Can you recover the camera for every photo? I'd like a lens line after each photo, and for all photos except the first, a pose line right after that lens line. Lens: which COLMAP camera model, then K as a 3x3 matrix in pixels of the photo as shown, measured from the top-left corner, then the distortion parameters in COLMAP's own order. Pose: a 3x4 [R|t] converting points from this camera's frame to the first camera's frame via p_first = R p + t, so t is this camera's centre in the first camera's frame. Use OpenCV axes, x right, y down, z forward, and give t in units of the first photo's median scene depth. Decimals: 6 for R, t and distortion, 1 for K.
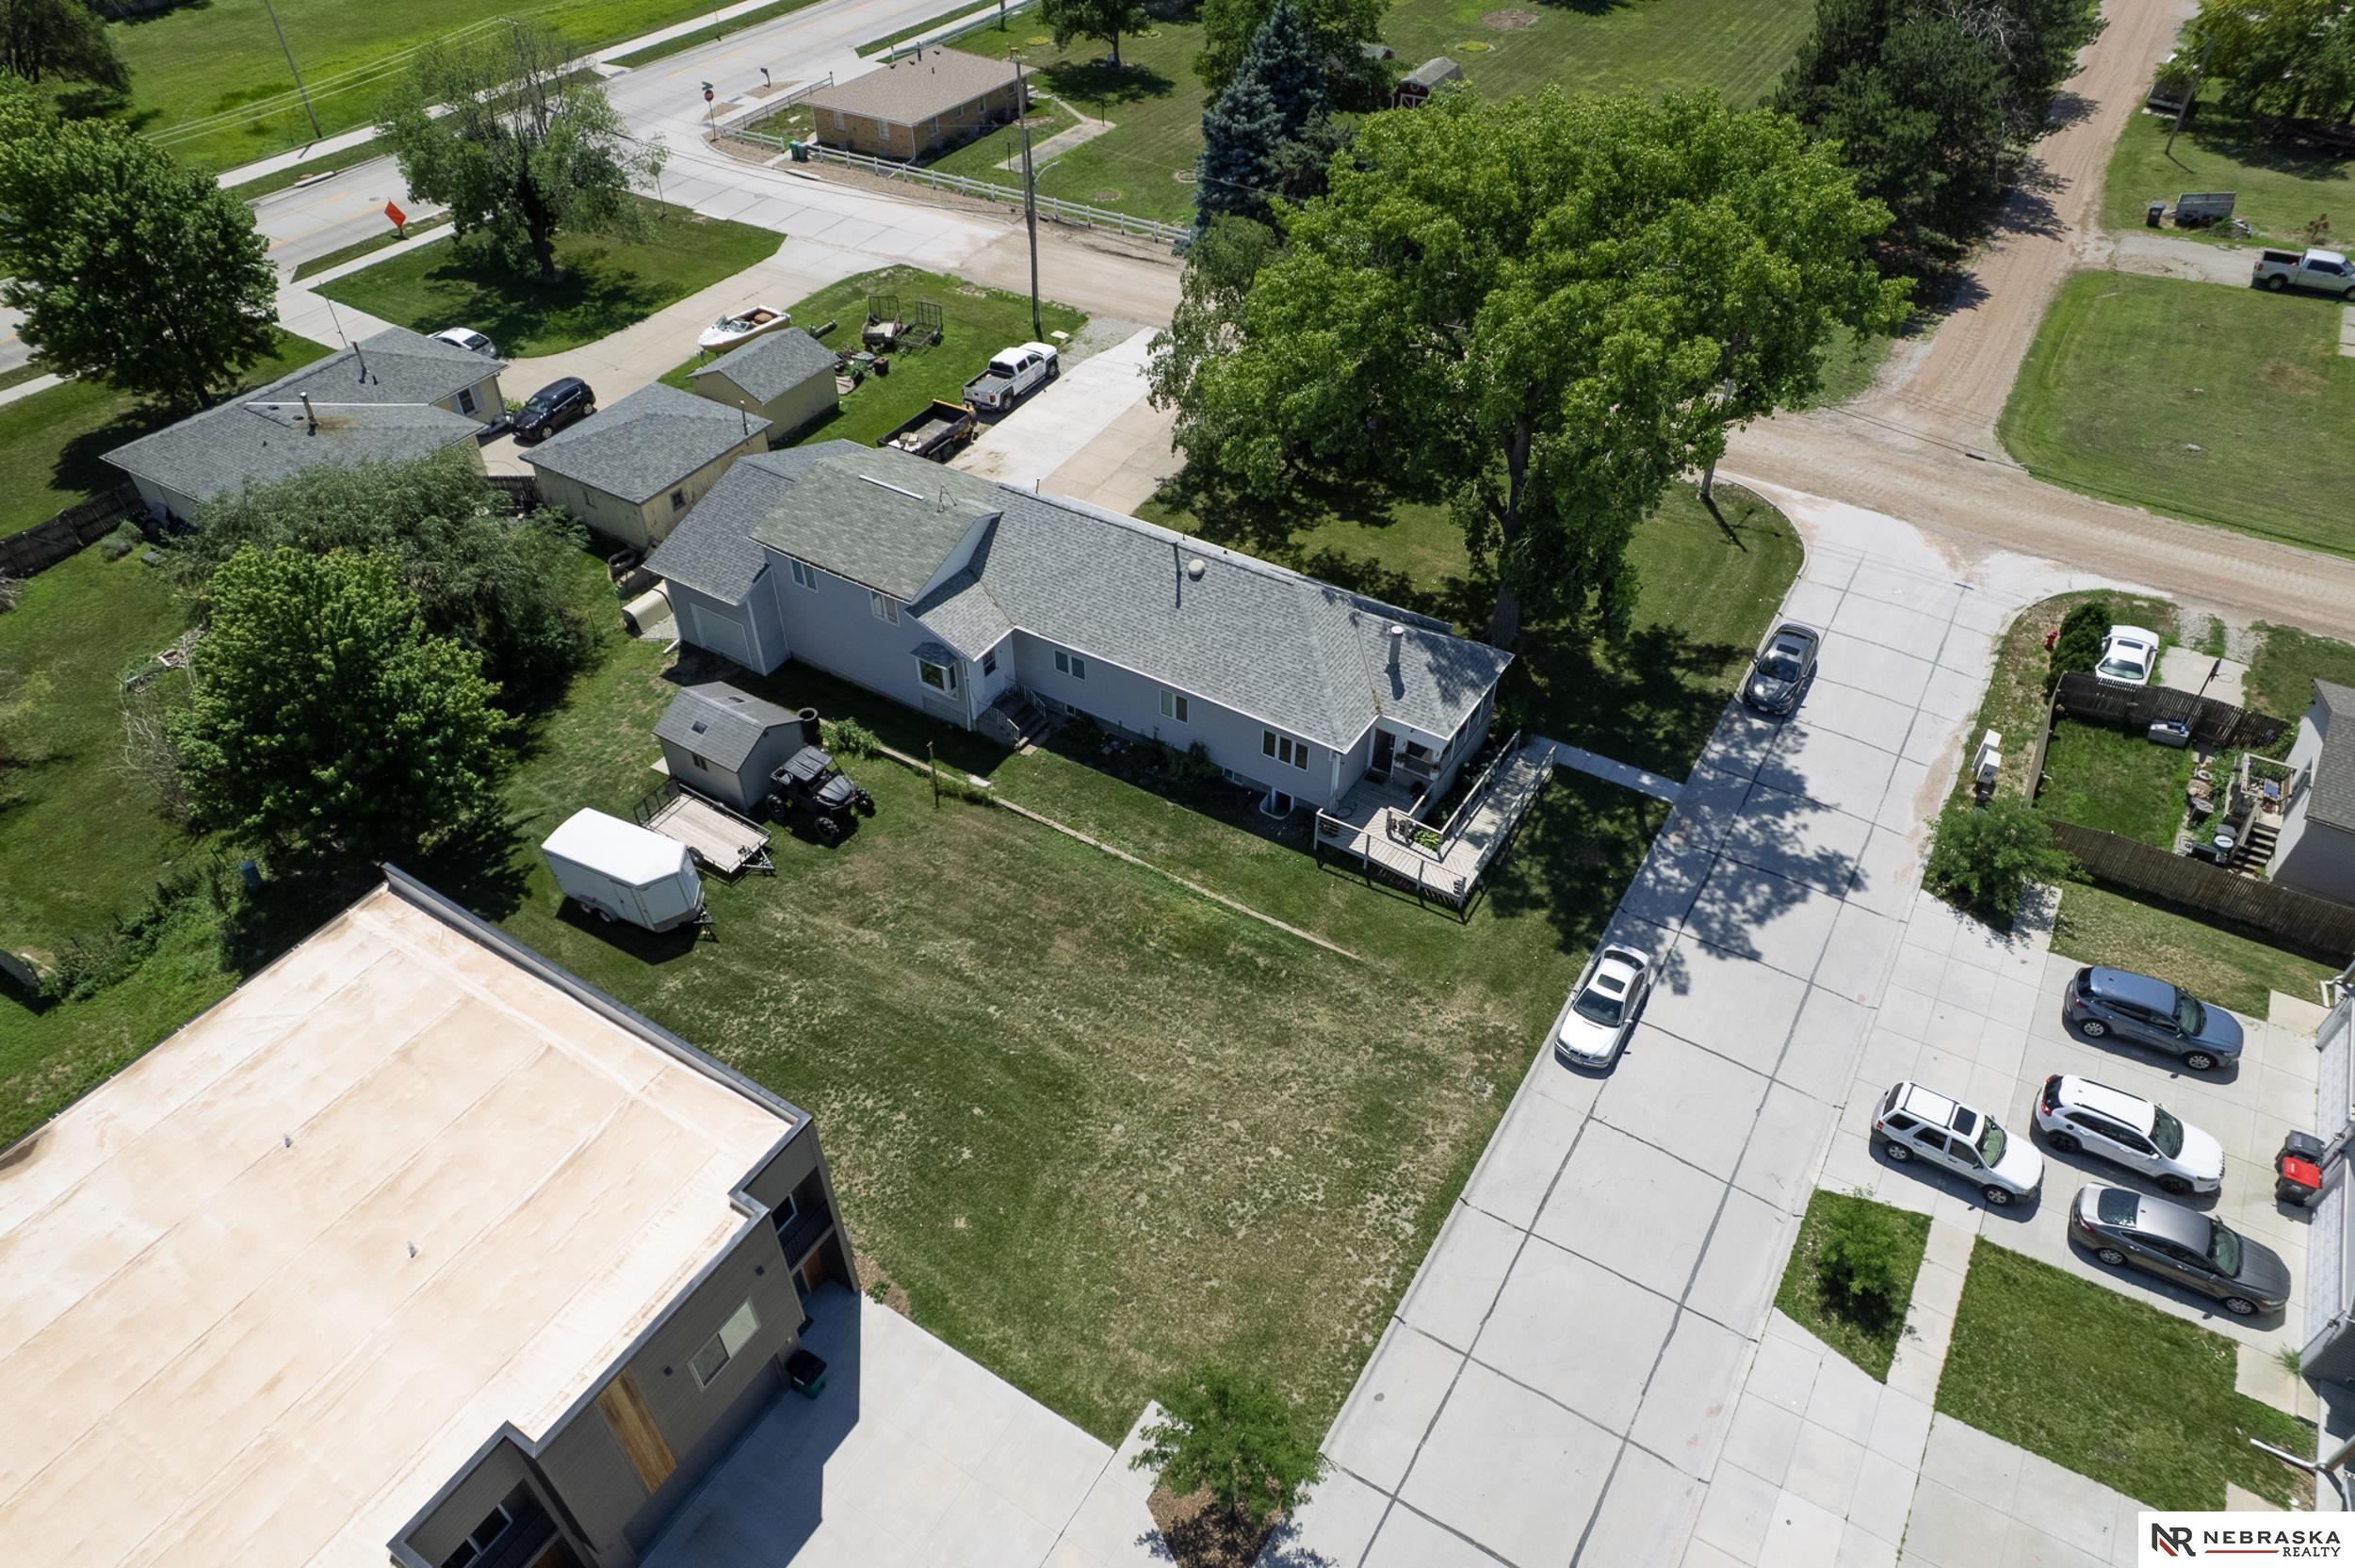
lens RADIAL K [[1507.9, 0, 1176.0], [0, 1507.9, 784.5], [0, 0, 1]] dist [-0.069169, 0.060525]
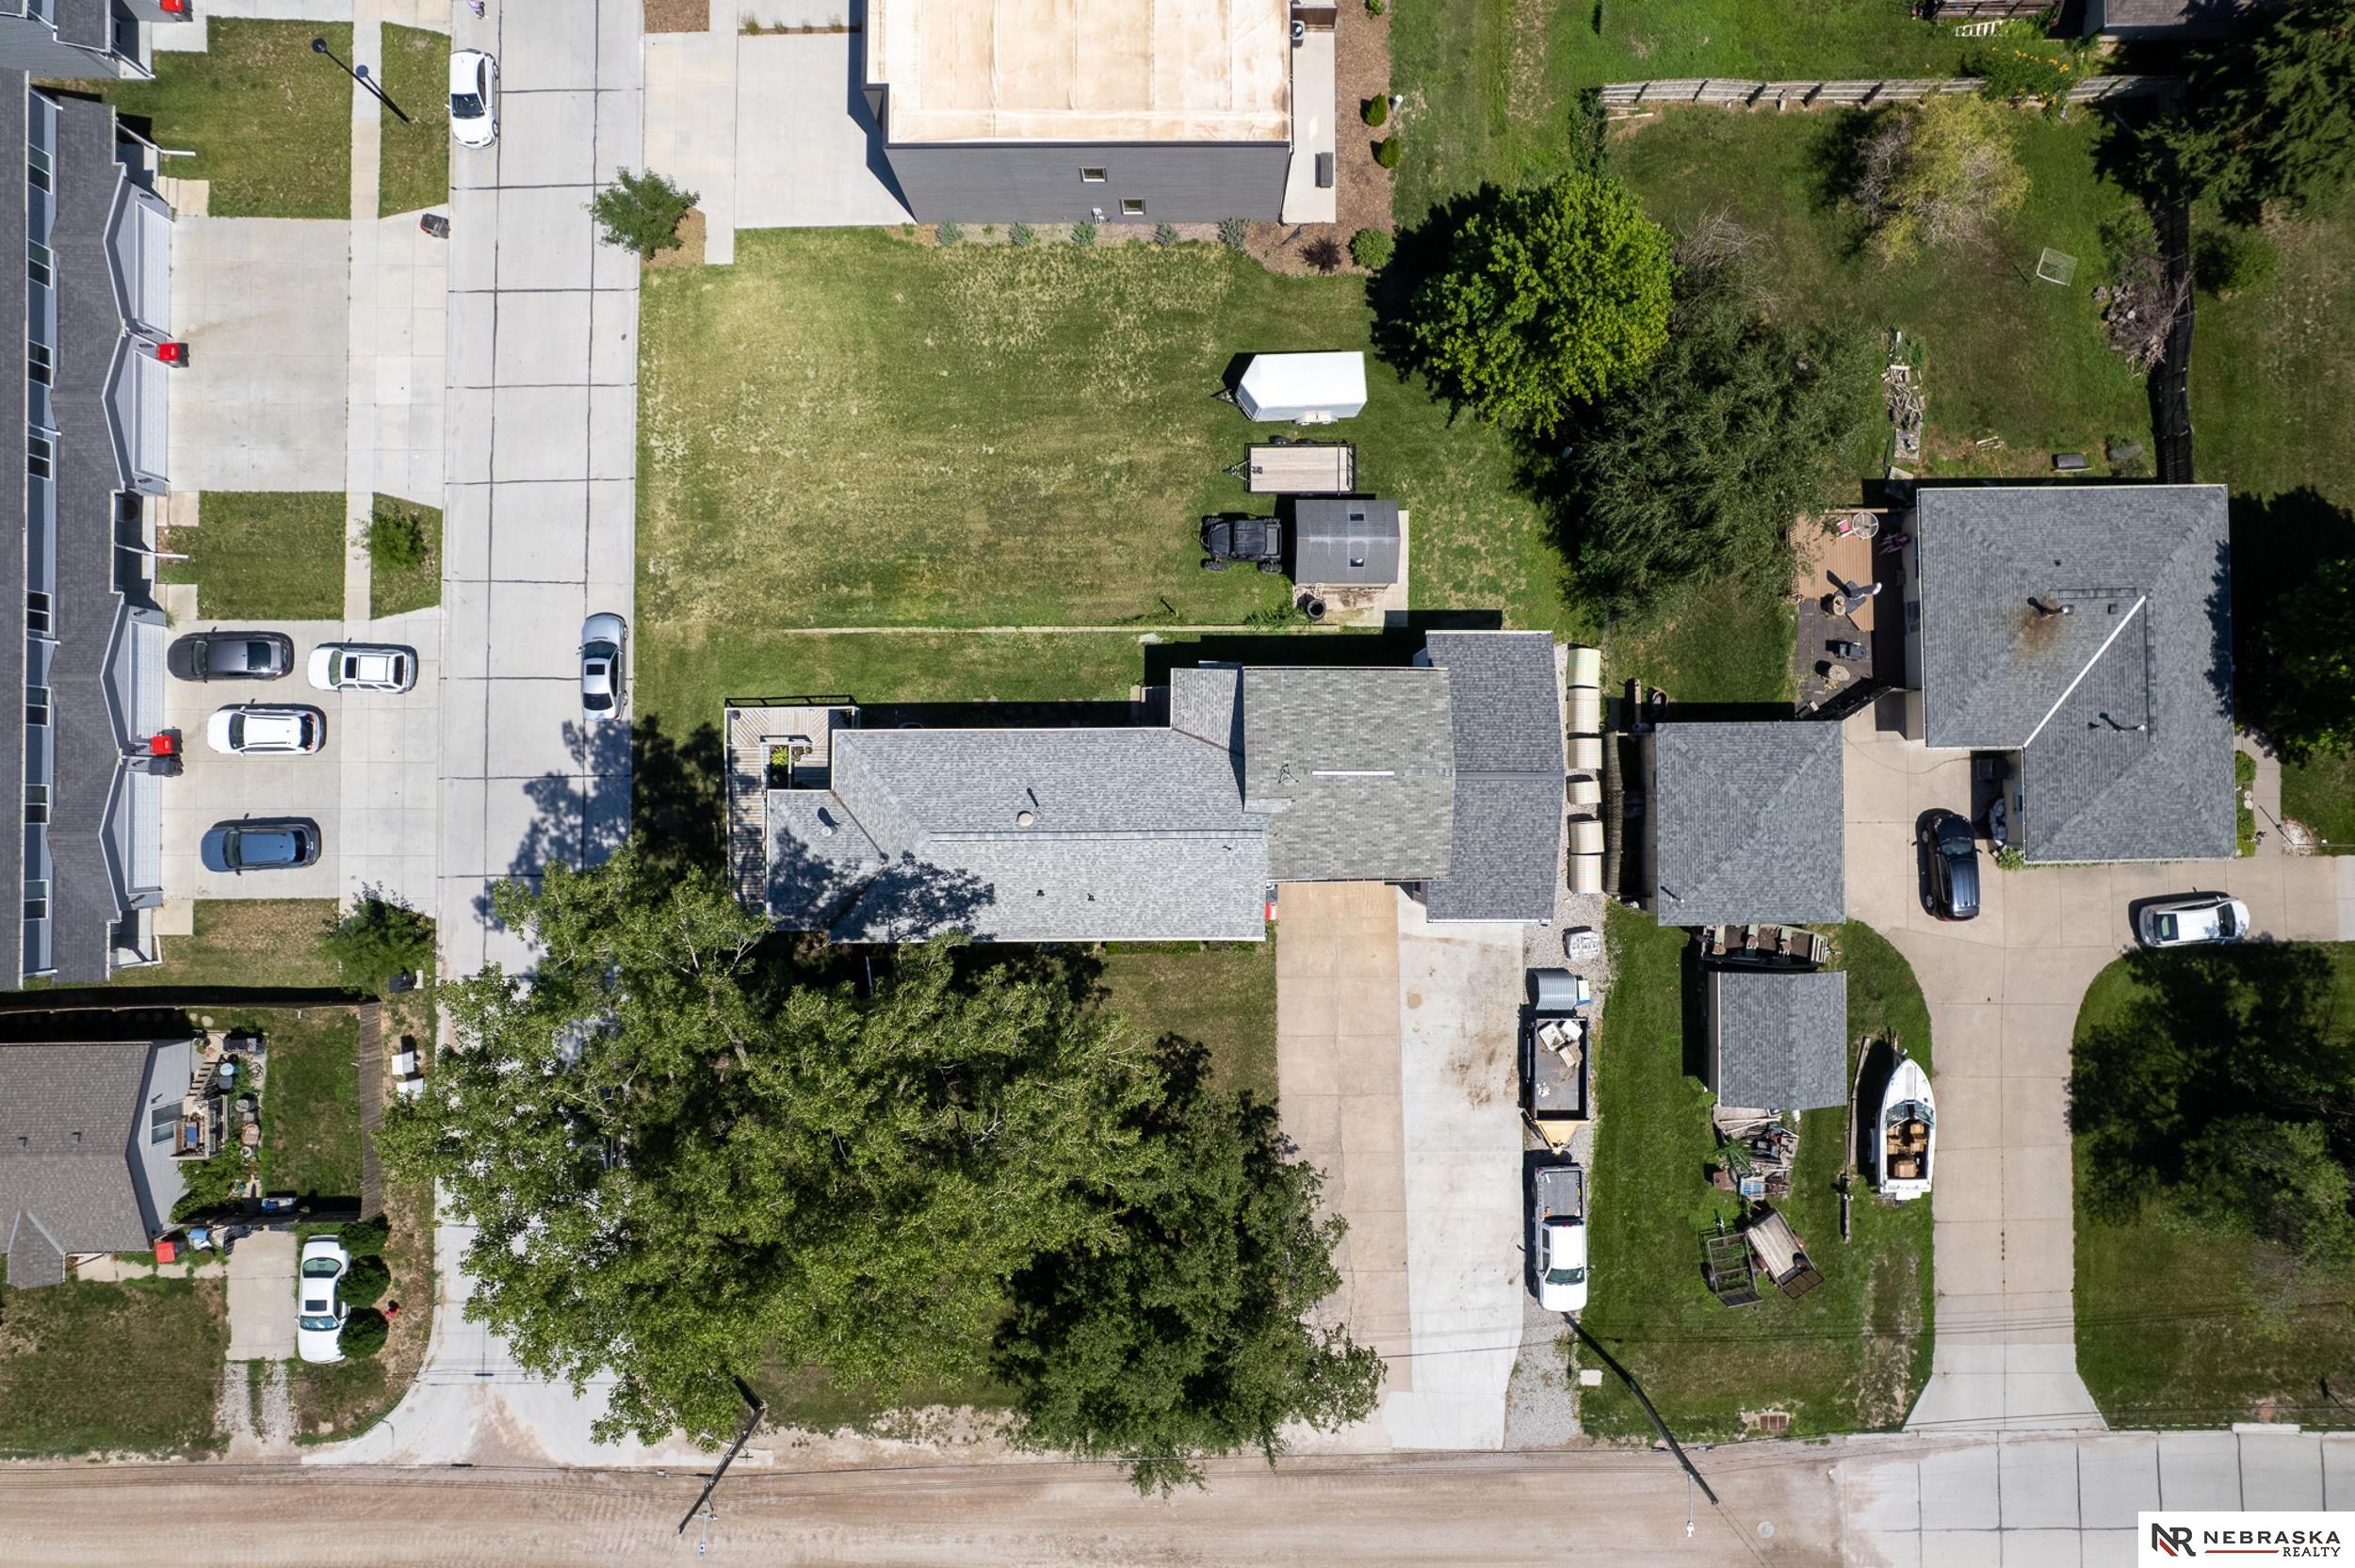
lens RADIAL K [[1507.9, 0, 1190.0], [0, 1507.9, 772.7], [0, 0, 1]] dist [-0.069169, 0.060525]
pose [[-0.847039, 0.531406, -0.011518, -0.095591], [-0.354981, -0.549431, 0.756382, -1.026106], [0.395618, 0.644774, 0.654028, 0.334246]]
